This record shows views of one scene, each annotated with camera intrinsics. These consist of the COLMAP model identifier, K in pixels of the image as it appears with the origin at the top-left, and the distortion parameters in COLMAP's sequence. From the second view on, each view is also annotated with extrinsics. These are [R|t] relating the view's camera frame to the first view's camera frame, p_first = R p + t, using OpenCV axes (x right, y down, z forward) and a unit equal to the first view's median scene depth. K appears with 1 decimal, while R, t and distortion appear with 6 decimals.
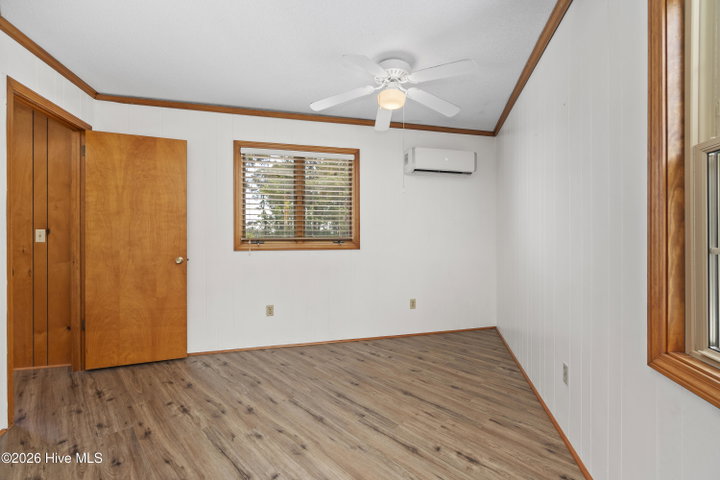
lens RADIAL K [[312.1, 0, 355.5], [0, 312.1, 239.1], [0, 0, 1]] dist [-0.002578, 0.001099]
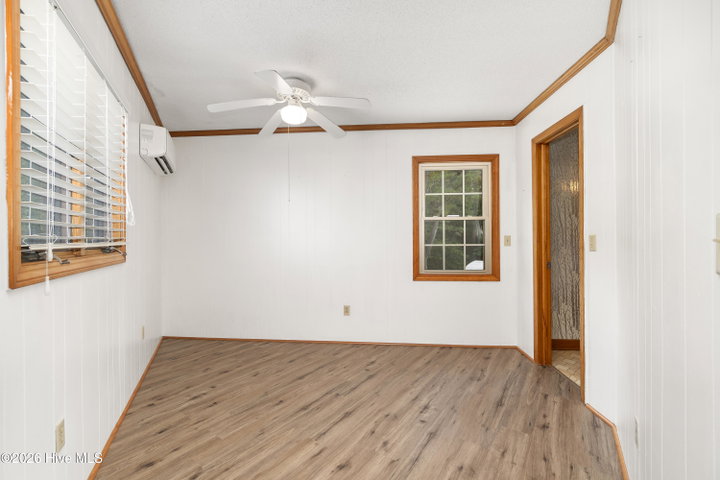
lens RADIAL K [[312.1, 0, 357.1], [0, 312.1, 241.4], [0, 0, 1]] dist [-0.002578, 0.001099]
pose [[-0.189935, 0.004836, 0.981785, -1.025538], [0.006337, 0.999973, -0.003700, -0.003657], [-0.981776, 0.005519, -0.189961, 1.030064]]
